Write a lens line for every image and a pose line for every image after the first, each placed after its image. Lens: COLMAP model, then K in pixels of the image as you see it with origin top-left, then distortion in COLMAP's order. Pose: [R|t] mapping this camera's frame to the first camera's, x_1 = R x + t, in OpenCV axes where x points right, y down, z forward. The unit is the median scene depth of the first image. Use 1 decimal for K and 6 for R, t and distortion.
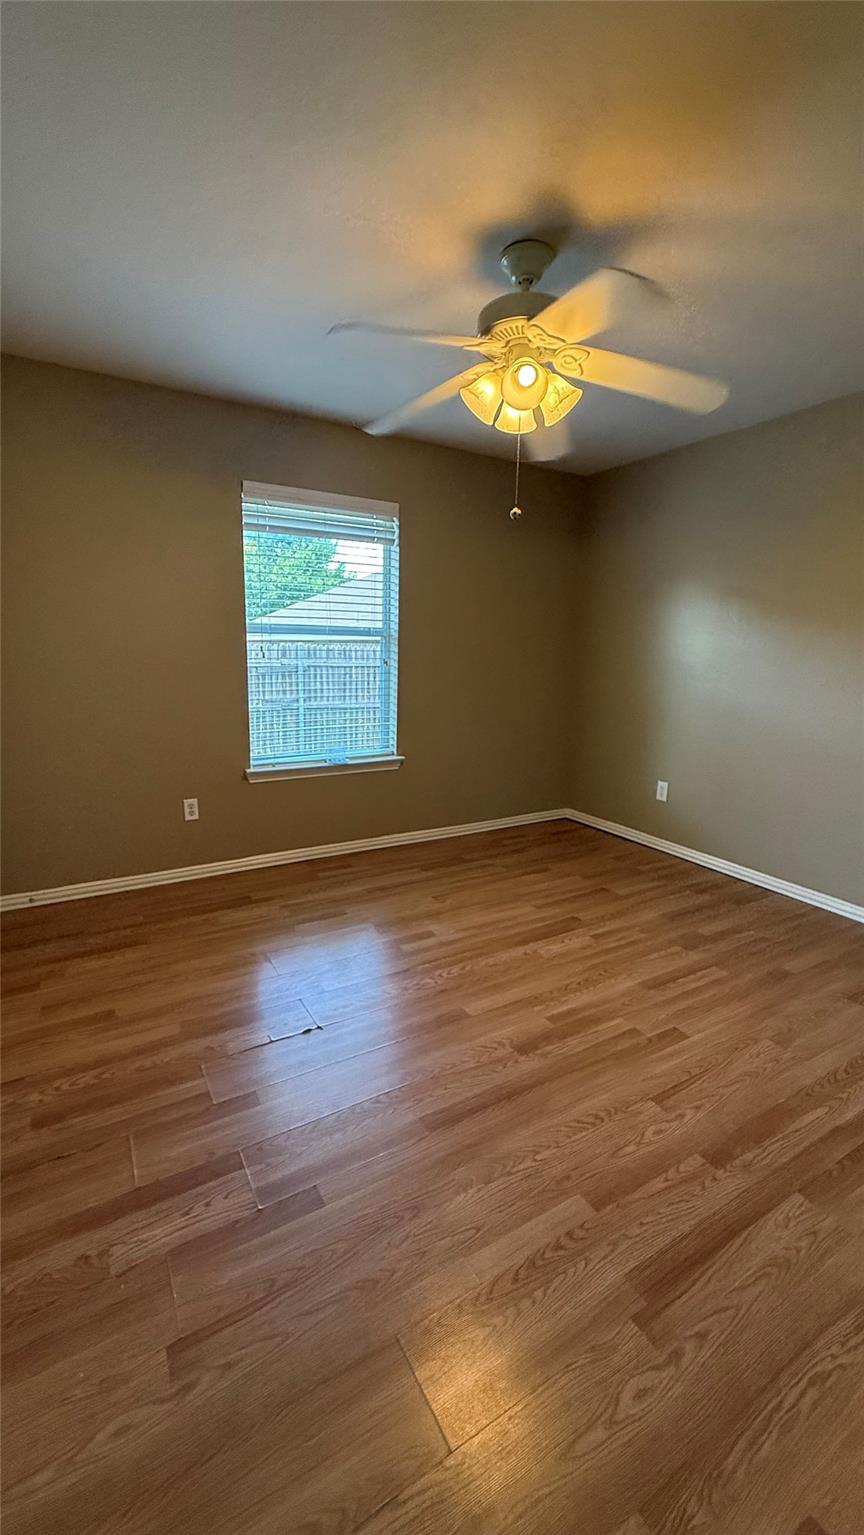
lens RADIAL K [[618.9, 0, 448.6], [0, 618.9, 729.3], [0, 0, 1]] dist [-0.000463, -0.000352]
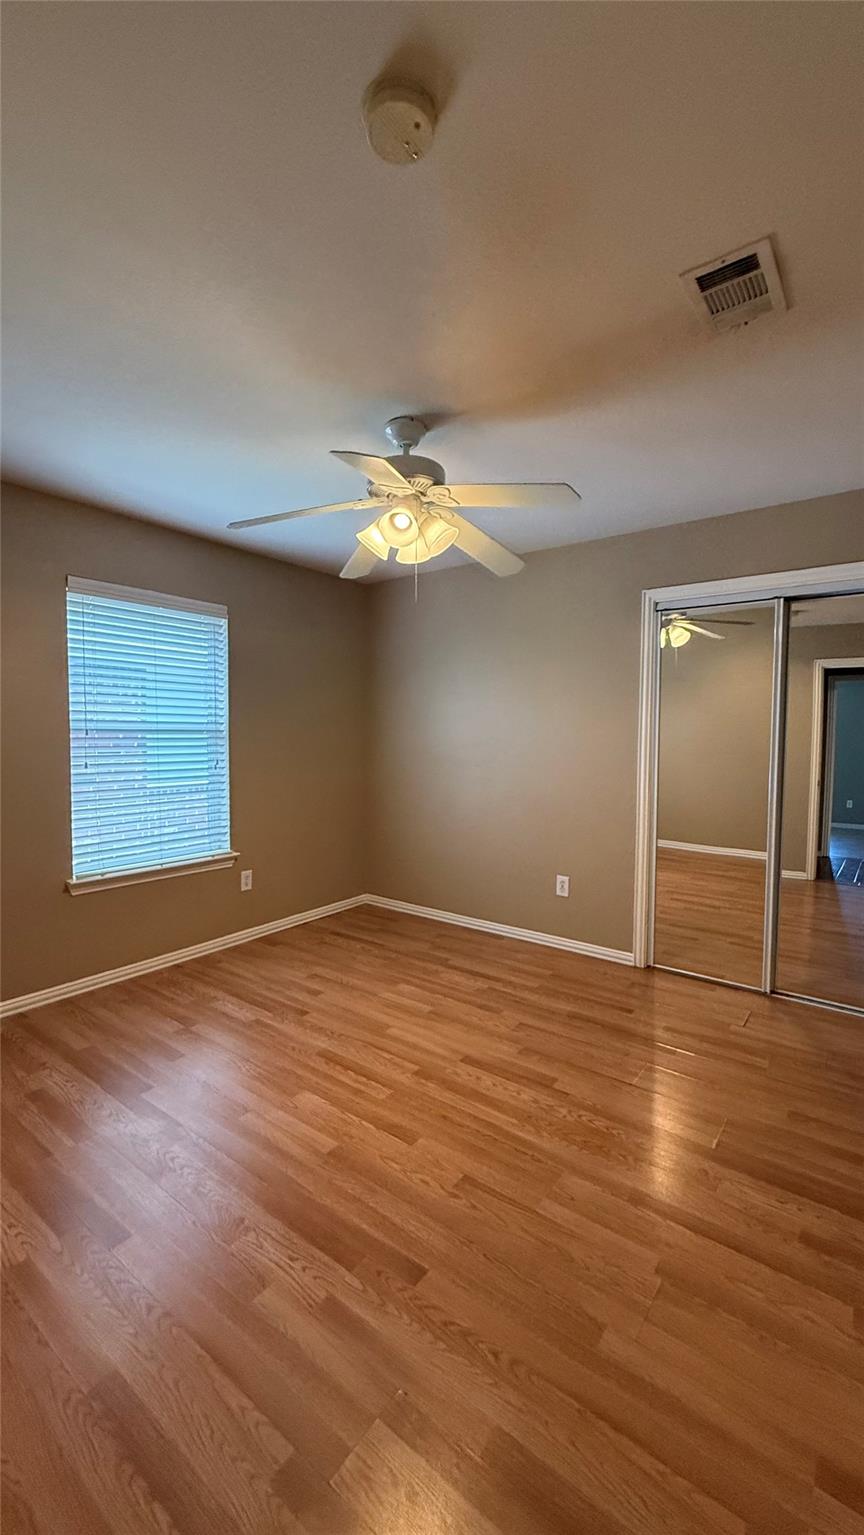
lens RADIAL K [[618.9, 0, 428.8], [0, 618.9, 770.3], [0, 0, 1]] dist [-0.000463, -0.000352]
pose [[0.936071, -0.048652, 0.348431, -0.140813], [0.078984, 0.994172, -0.073376, 0.010894], [-0.342830, 0.096206, 0.934458, -0.057109]]
